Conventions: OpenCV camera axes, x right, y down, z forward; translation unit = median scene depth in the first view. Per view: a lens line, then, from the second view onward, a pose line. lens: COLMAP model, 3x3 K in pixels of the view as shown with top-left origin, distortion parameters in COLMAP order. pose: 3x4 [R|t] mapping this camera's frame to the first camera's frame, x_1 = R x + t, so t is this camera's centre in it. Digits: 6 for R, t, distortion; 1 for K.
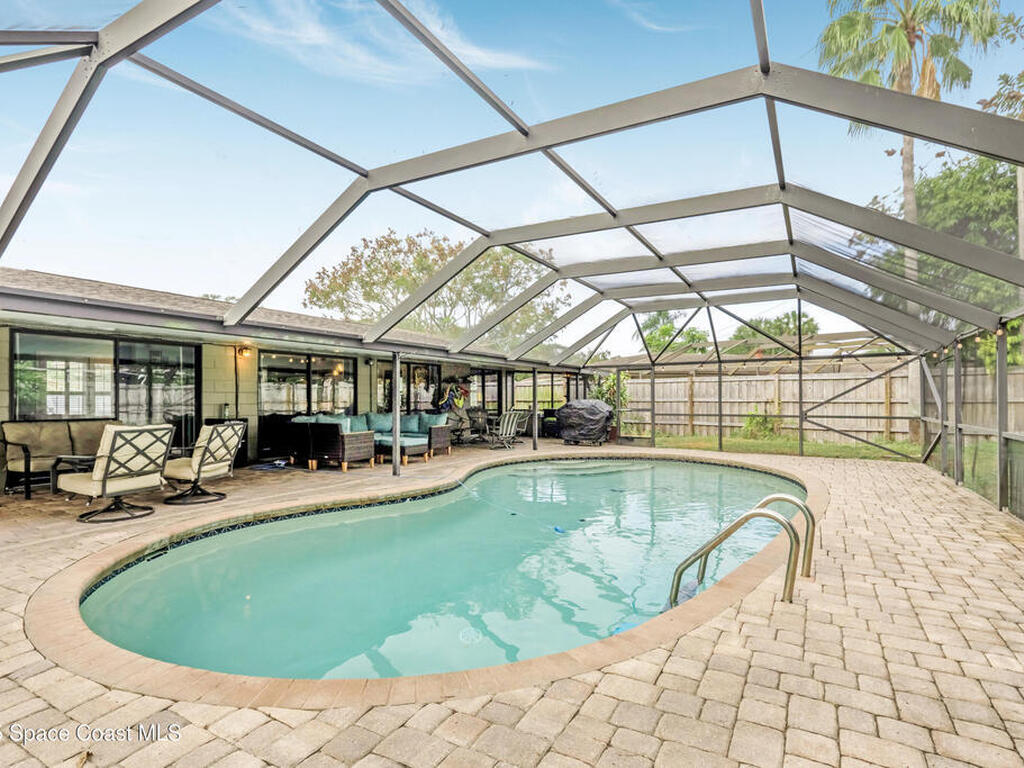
lens RADIAL K [[538.4, 0, 512.0], [0, 538.4, 384.0], [0, 0, 1]] dist [-0.006794, -0.001591]
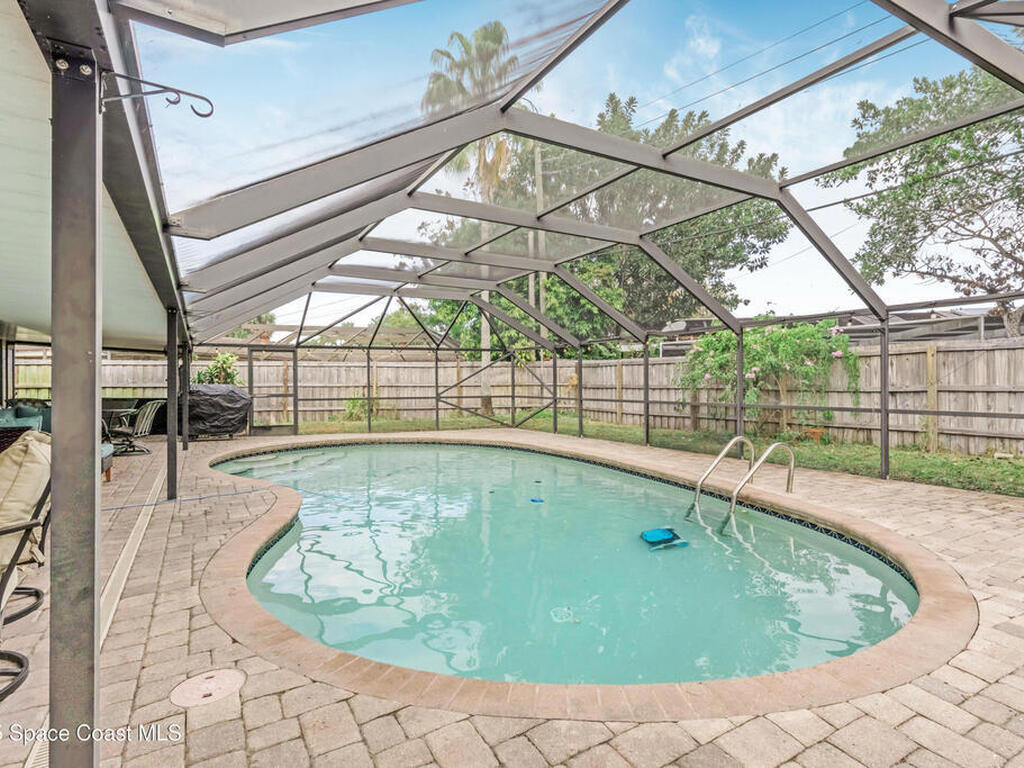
lens RADIAL K [[538.4, 0, 512.0], [0, 538.4, 384.0], [0, 0, 1]] dist [-0.006794, -0.001591]
pose [[0.517871, -0.001141, 0.855458, -0.343600], [-0.020197, 0.999704, 0.013560, 0.008564], [-0.855220, -0.024300, 0.517695, 0.197976]]
